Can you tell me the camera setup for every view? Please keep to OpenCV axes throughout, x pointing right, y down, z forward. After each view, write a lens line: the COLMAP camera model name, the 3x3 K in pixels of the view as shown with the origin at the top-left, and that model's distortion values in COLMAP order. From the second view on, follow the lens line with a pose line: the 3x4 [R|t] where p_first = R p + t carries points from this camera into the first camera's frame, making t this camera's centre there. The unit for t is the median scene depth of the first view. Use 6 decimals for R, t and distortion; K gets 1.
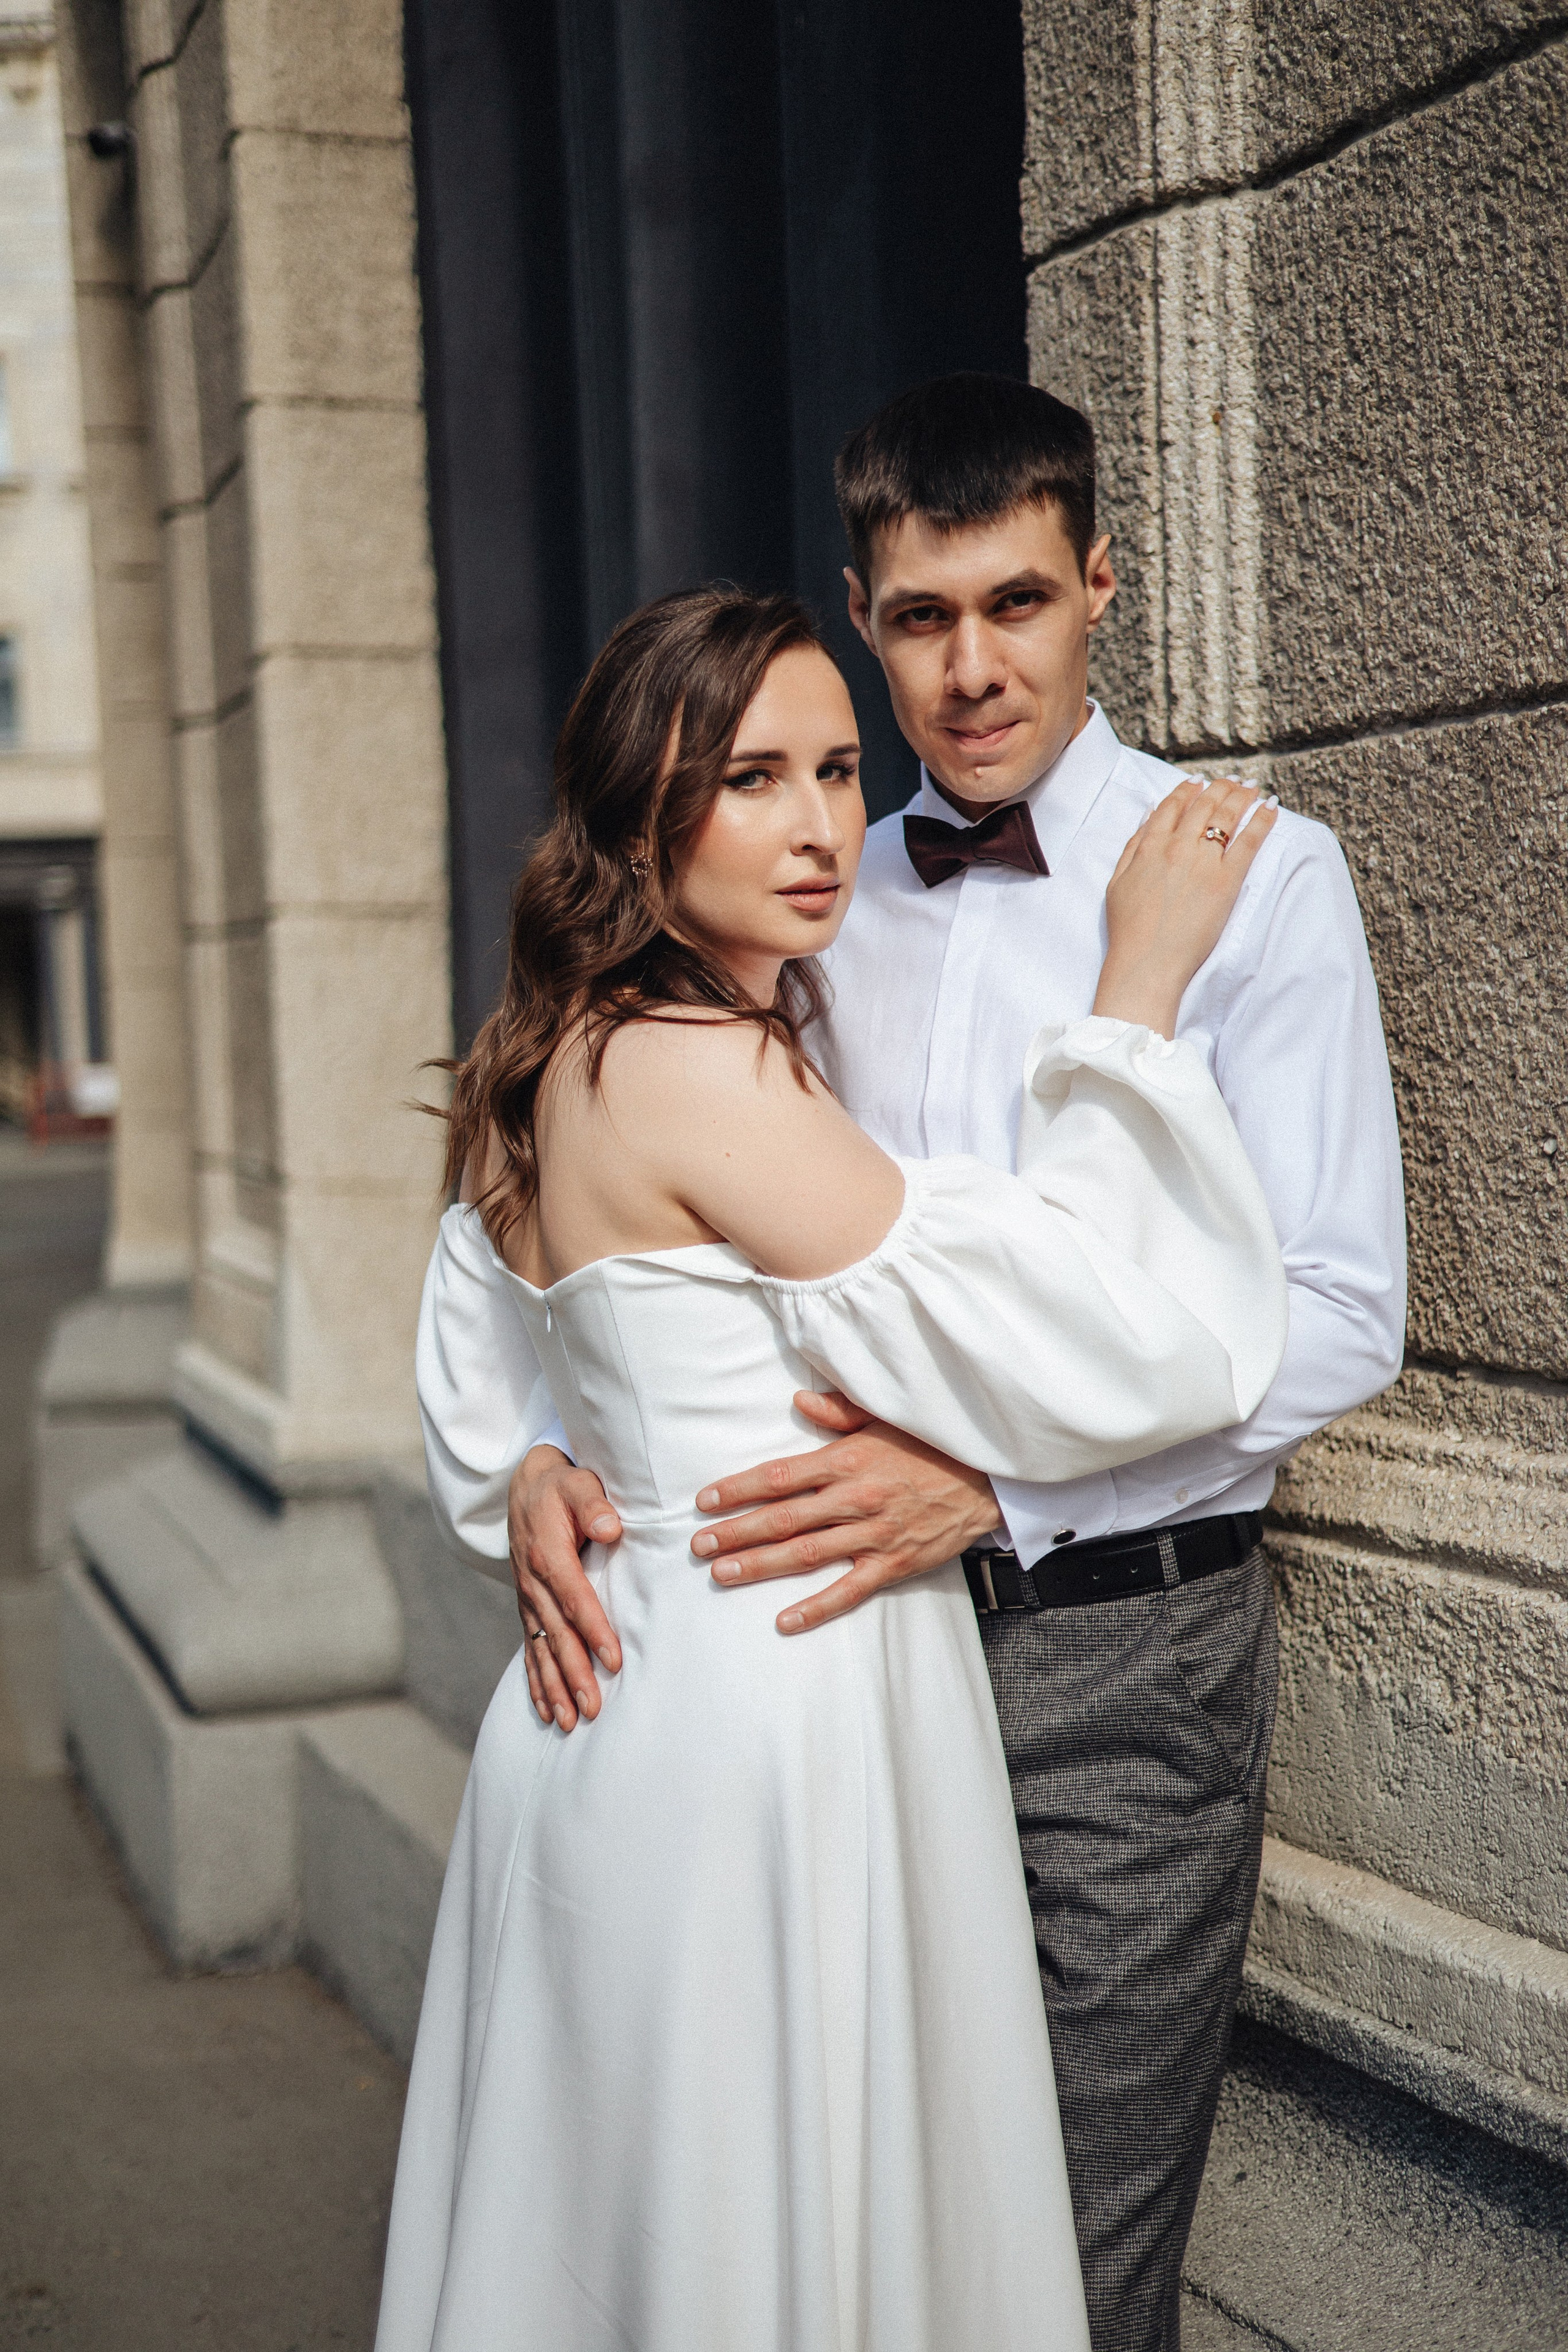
lens RADIAL K [[3211.9, 0, 791.6], [0, 3211.9, 1168.0], [0, 0, 1]] dist [0.123330, 0.000000]
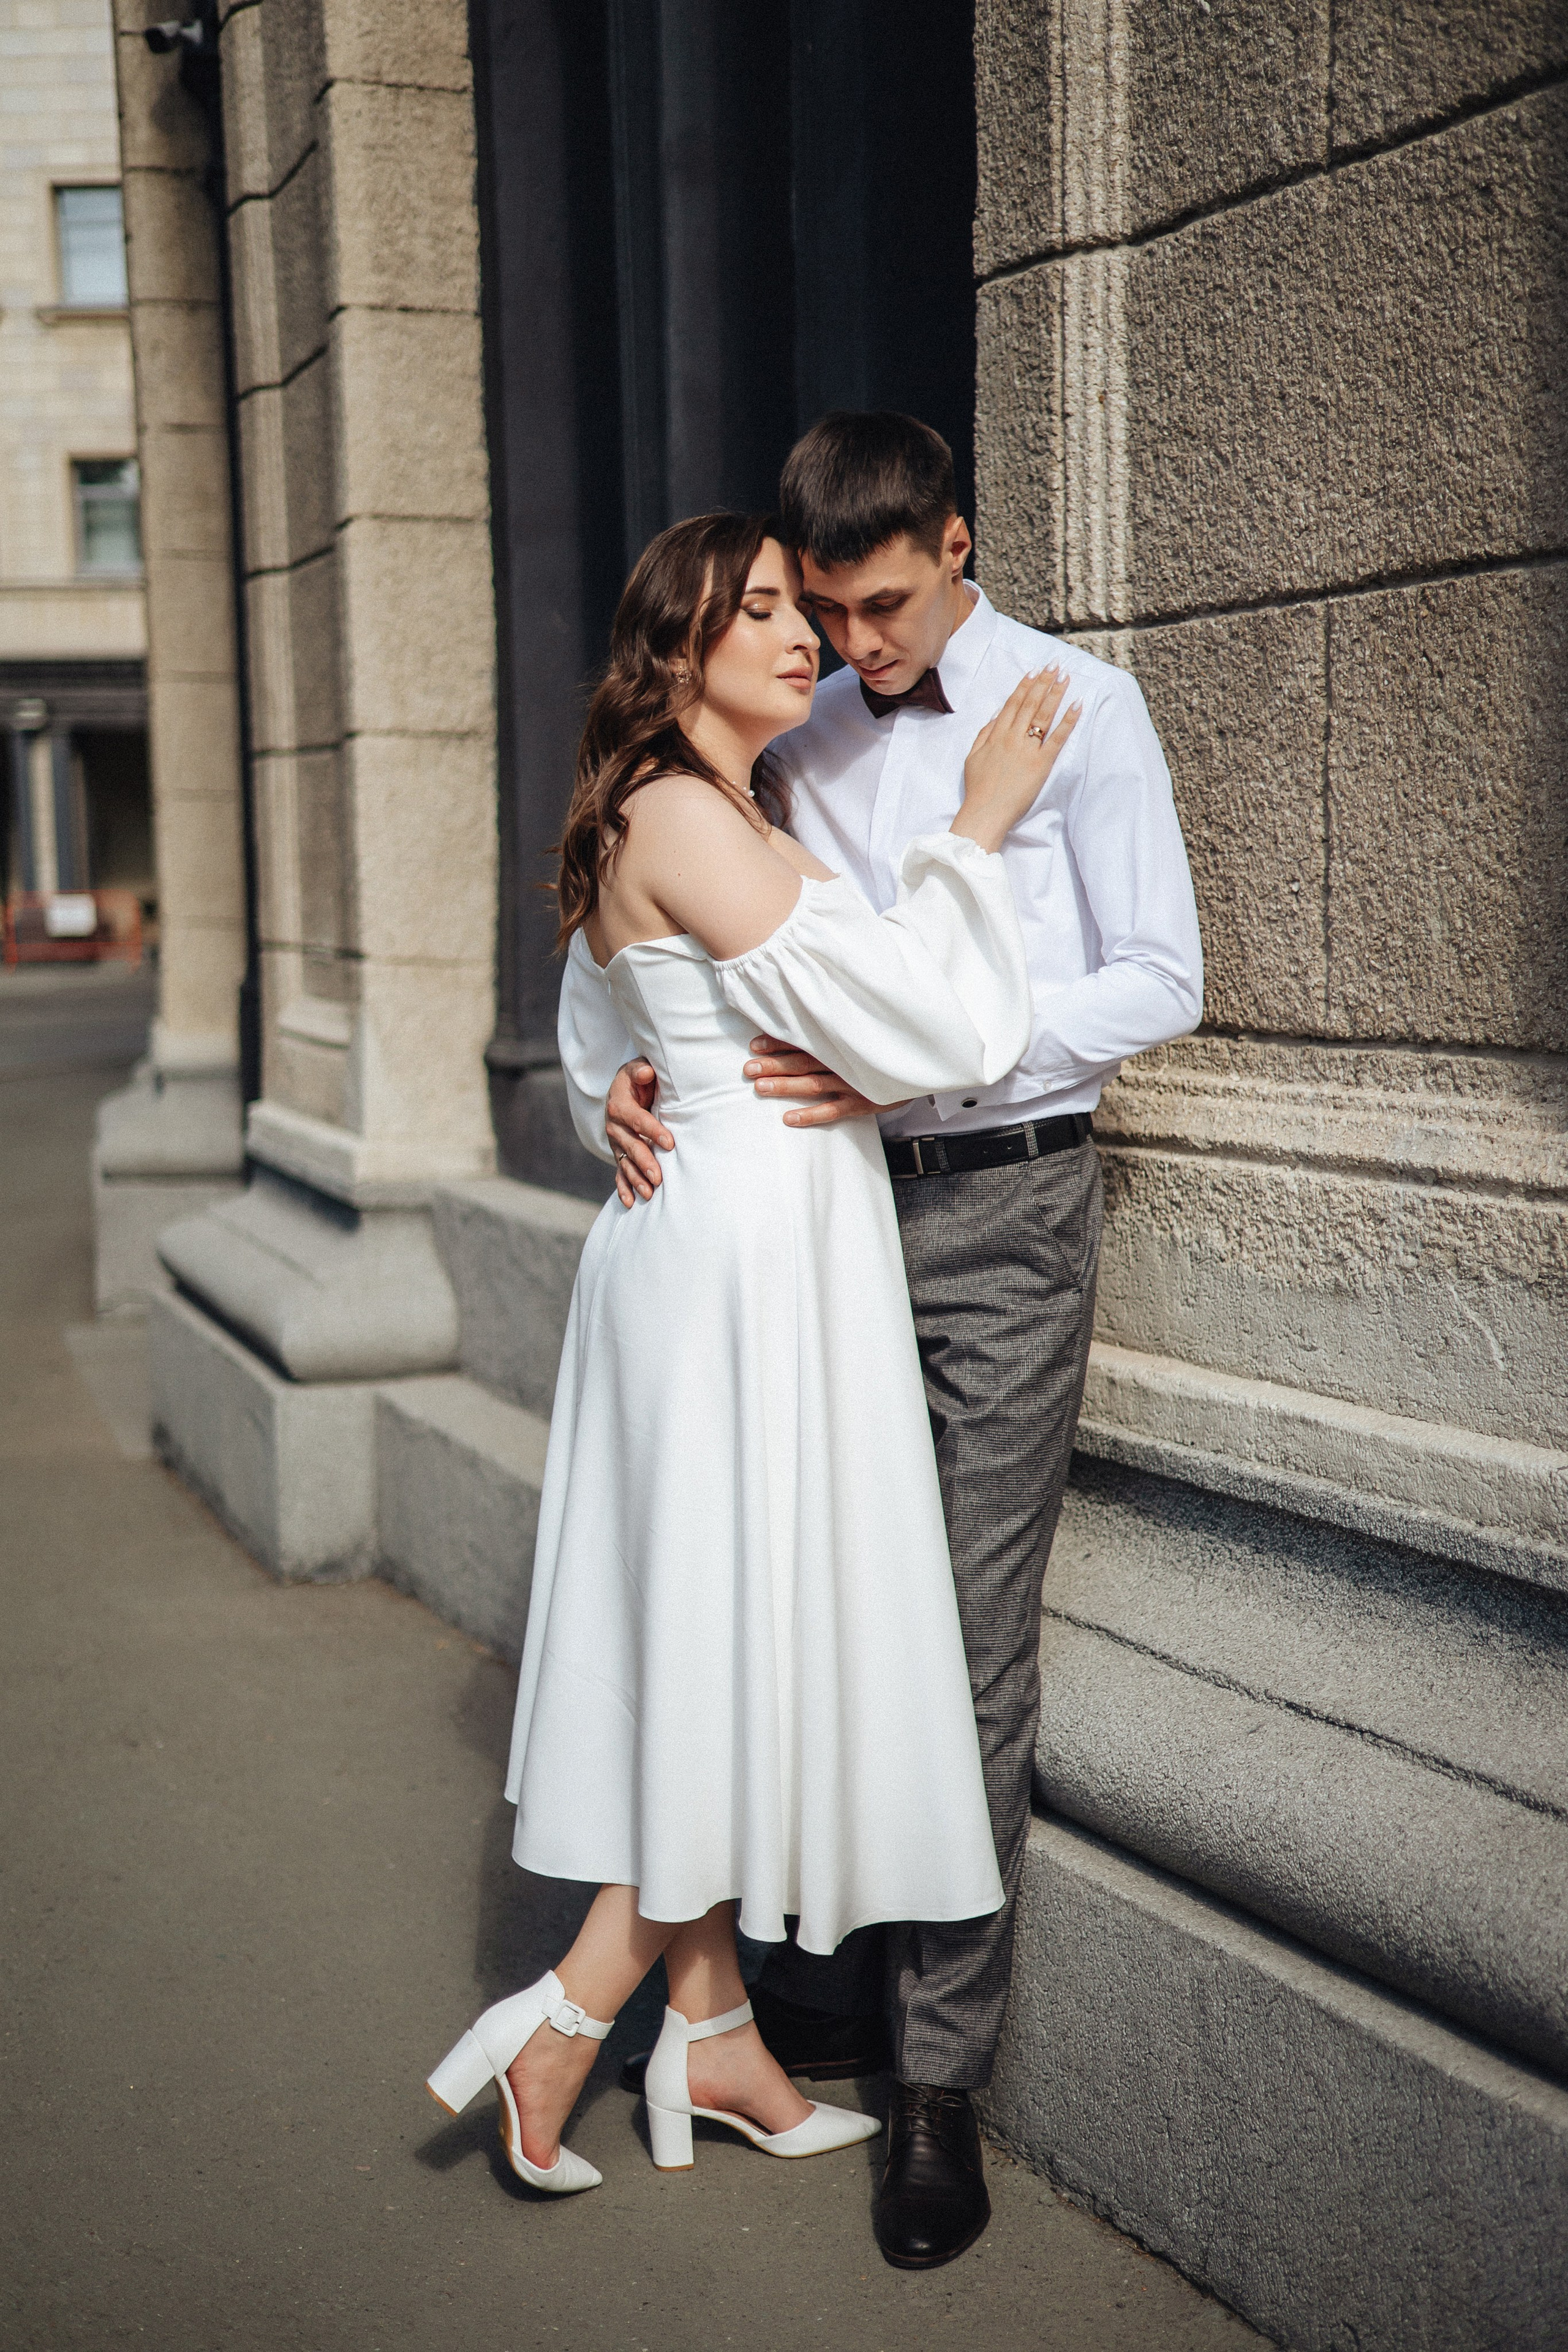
lens RADIAL K [[3211.9, 0, 769.2], [0, 3211.9, 1191.1], [0, 0, 1]] dist [0.123330, 0.000000]
pose [[0.999829, 0.014821, 0.011058, -0.031585], [-0.015411, 0.998349, 0.055326, 0.050395], [-0.010220, -0.055487, 0.998407, -0.494453]]
